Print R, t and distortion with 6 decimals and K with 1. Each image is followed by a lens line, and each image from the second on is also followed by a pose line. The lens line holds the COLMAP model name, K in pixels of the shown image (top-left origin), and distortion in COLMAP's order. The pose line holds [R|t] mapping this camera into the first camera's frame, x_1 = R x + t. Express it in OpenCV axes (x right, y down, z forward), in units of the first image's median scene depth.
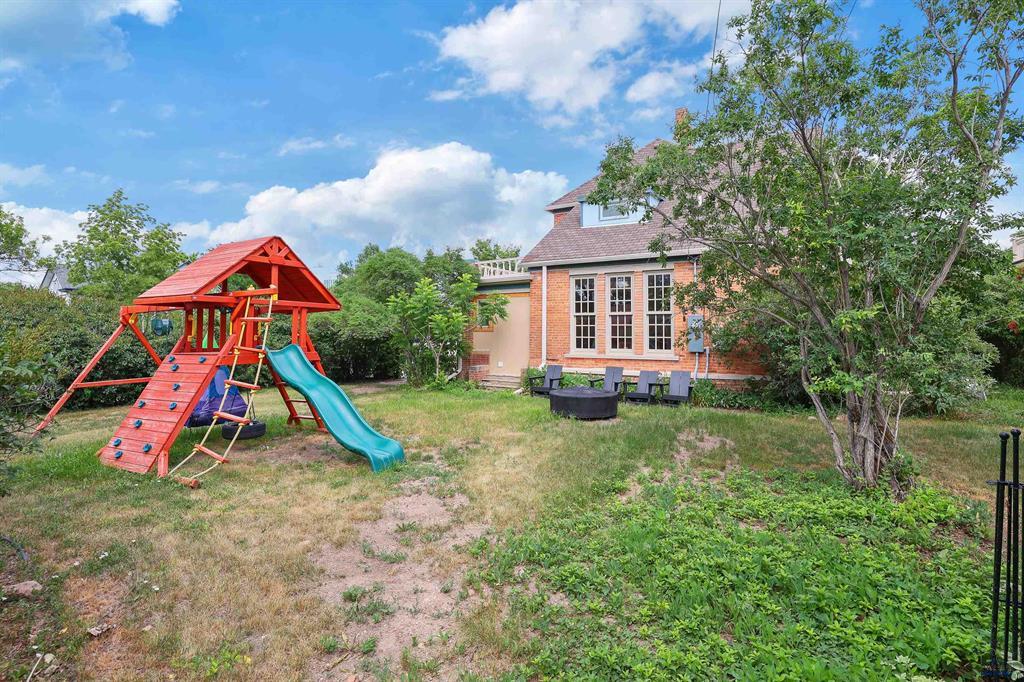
lens RADIAL K [[478.4, 0, 487.8], [0, 478.4, 343.7], [0, 0, 1]] dist [0.000697, 0.000025]
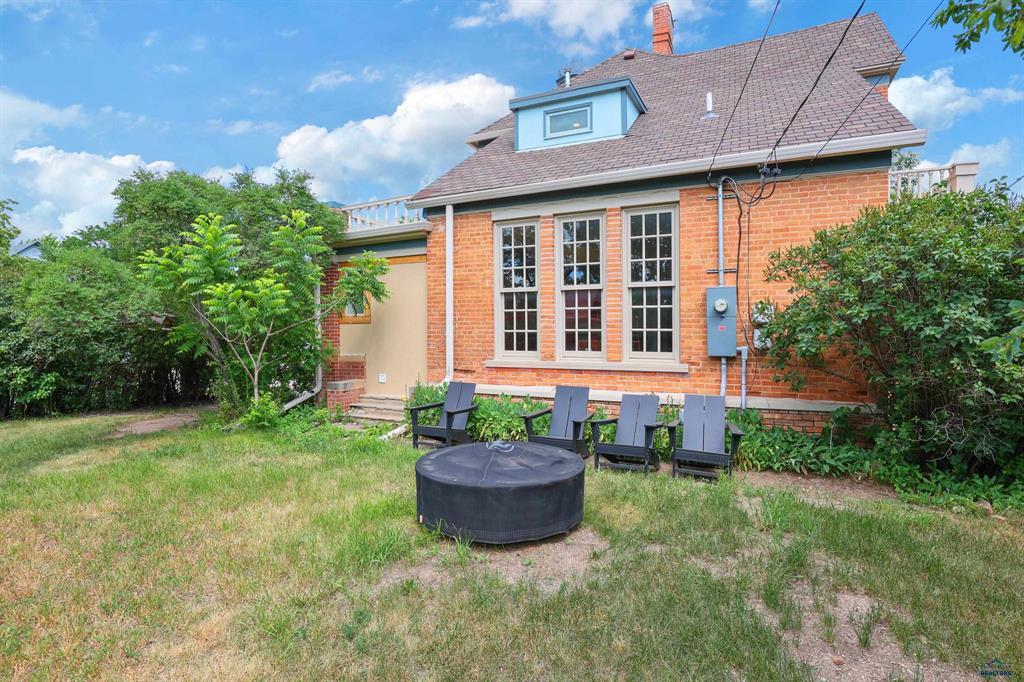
lens RADIAL K [[478.4, 0, 512.1], [0, 478.4, 341.4], [0, 0, 1]] dist [0.000697, 0.000025]
pose [[0.989477, -0.002795, 0.144665, 0.114557], [0.004296, 0.999940, -0.010062, 0.004627], [-0.144628, 0.010578, 0.989430, 0.450795]]
